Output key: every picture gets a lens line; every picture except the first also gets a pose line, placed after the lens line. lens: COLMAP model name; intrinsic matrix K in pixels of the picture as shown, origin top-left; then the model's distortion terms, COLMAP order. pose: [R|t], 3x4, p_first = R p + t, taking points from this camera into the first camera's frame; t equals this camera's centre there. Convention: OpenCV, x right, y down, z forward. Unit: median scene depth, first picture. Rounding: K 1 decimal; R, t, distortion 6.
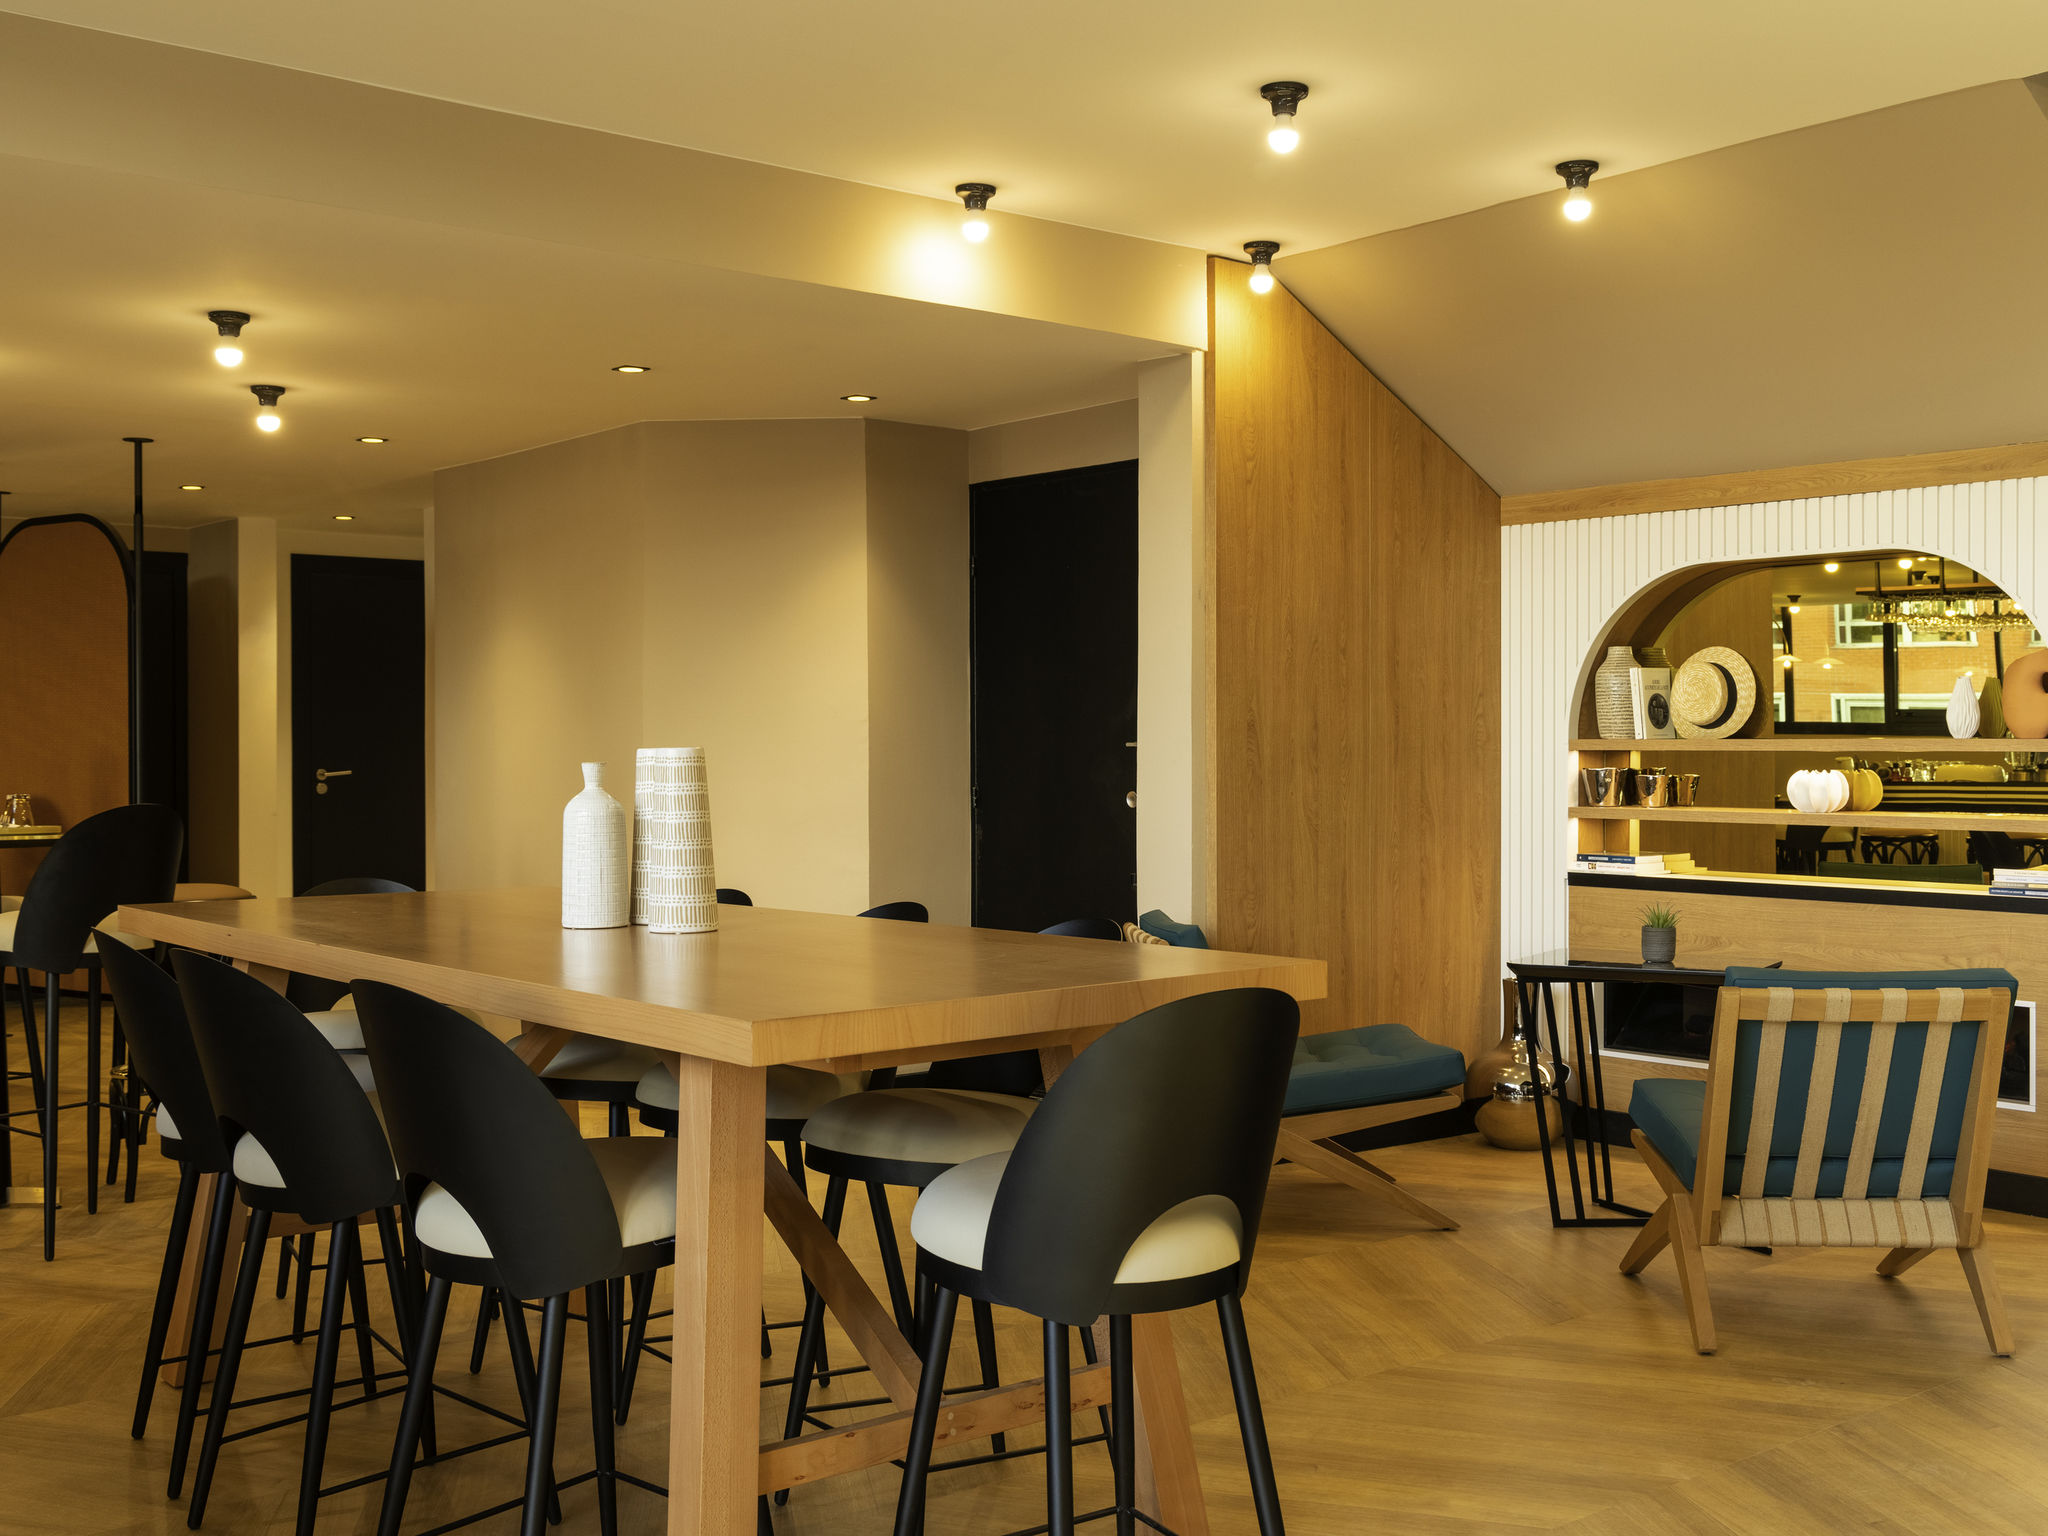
lens RADIAL K [[2356.0, 0, 1024.0], [0, 2356.0, 768.0], [0, 0, 1]] dist [-0.018630, -0.012473]
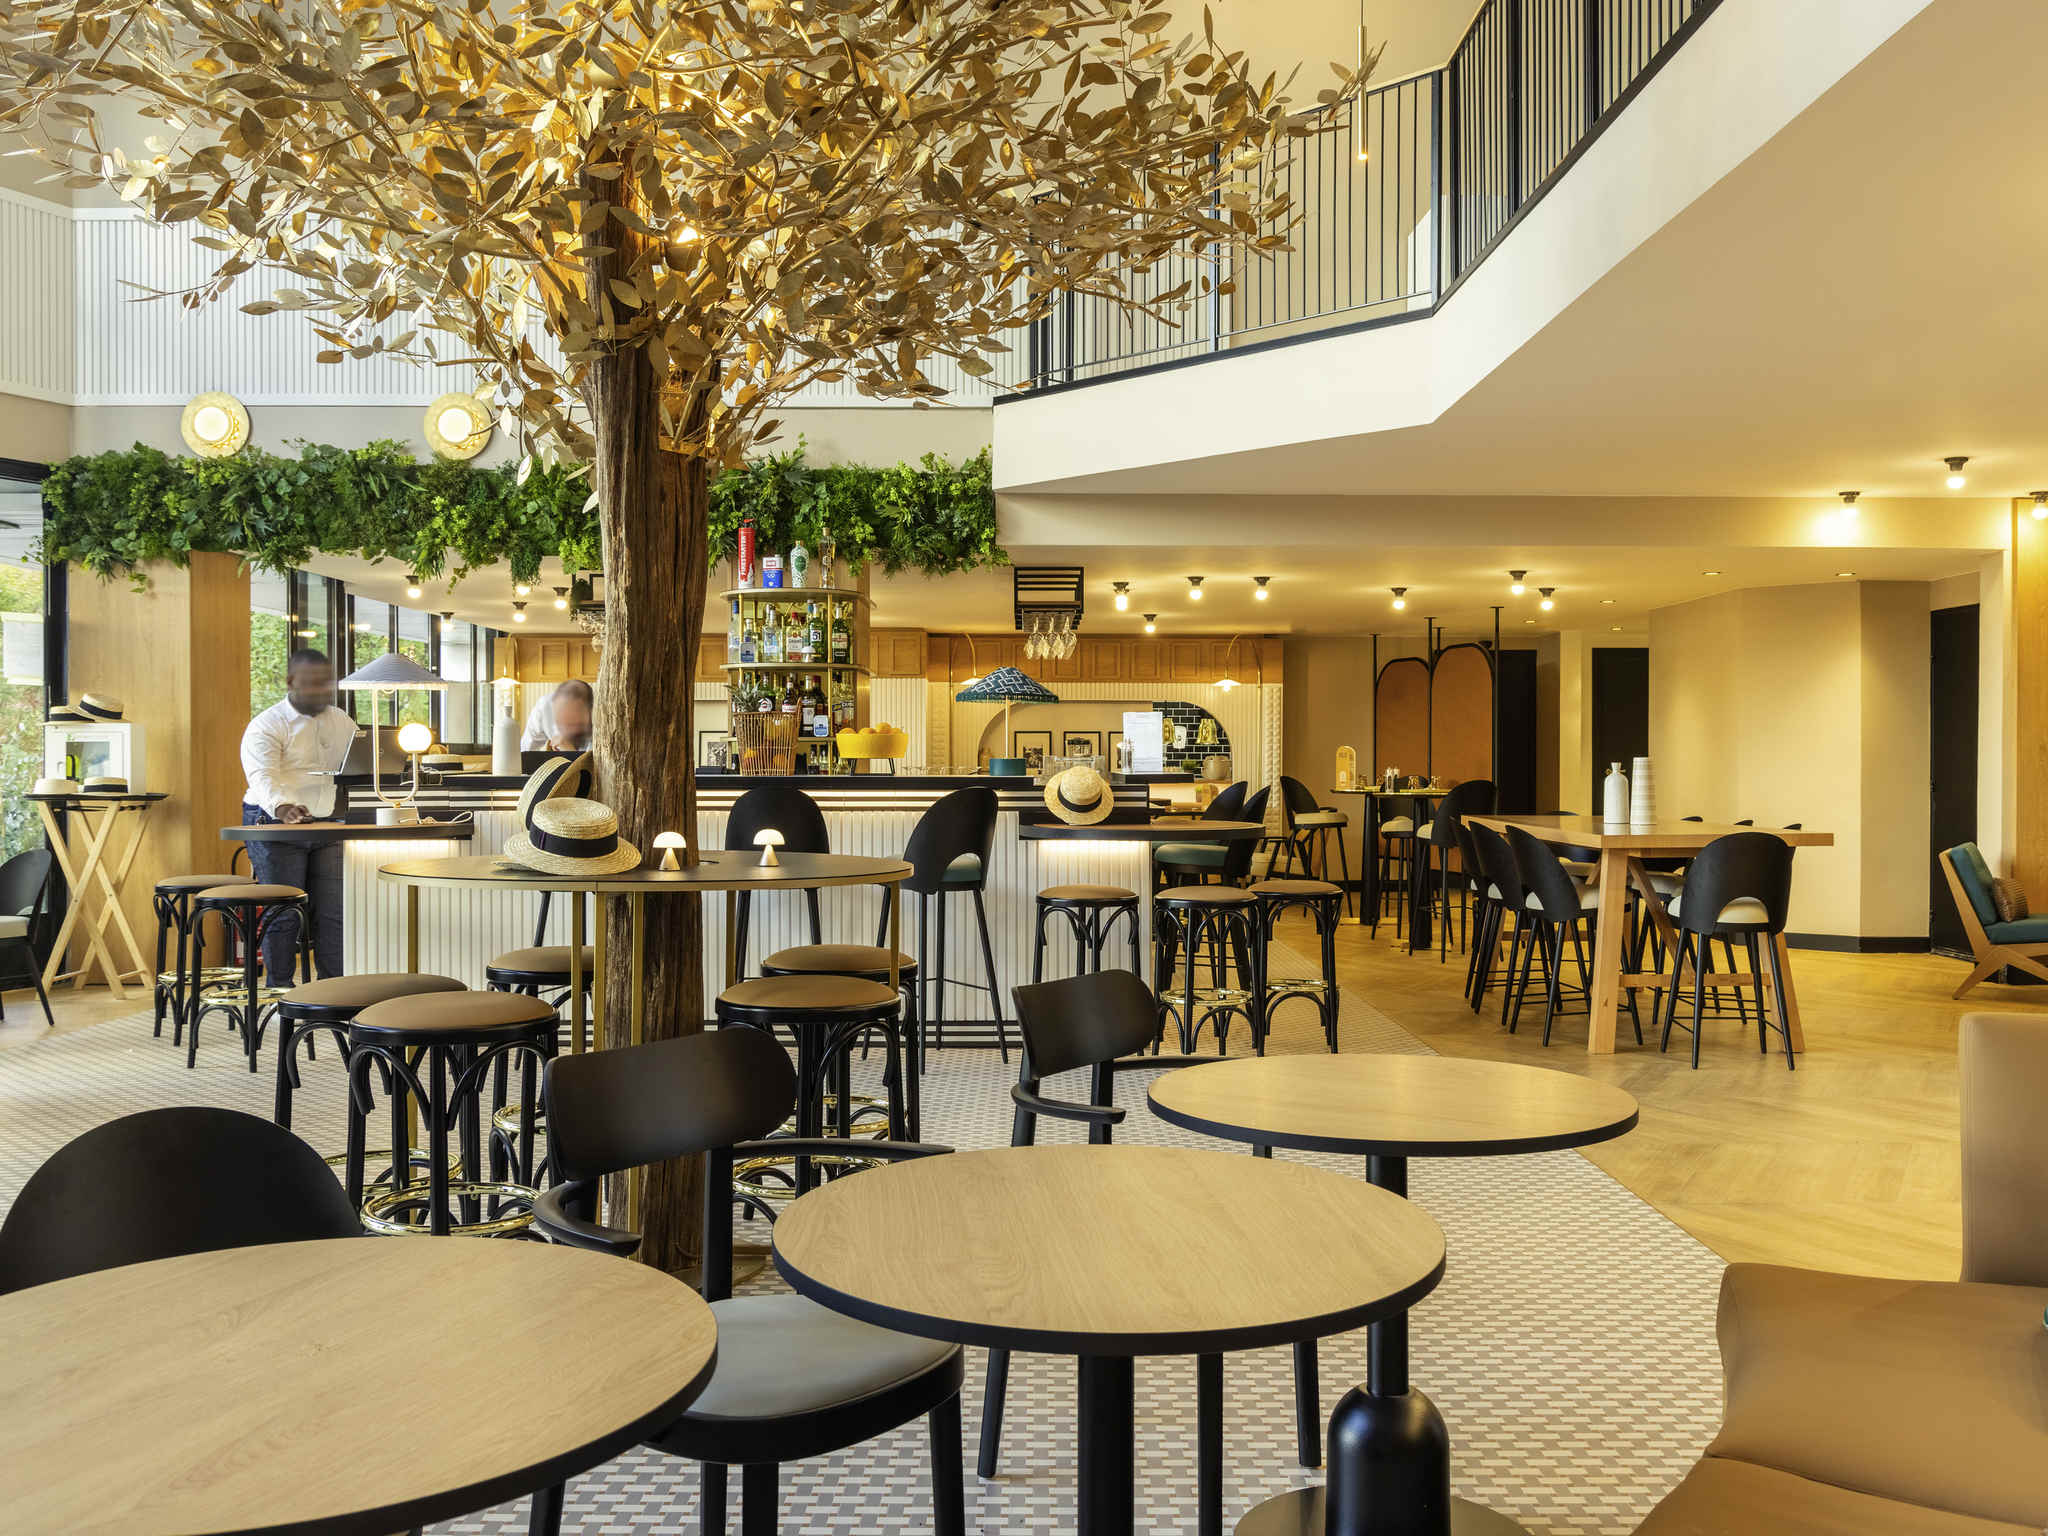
lens RADIAL K [[1550.5, 0, 1024.0], [0, 1550.5, 768.0], [0, 0, 1]] dist [-0.000422, -0.000819]
pose [[0.762096, 0.012660, -0.647341, 0.289916], [-0.005388, 0.999898, 0.013212, -0.006235], [0.647442, -0.006581, 0.762086, -0.519330]]
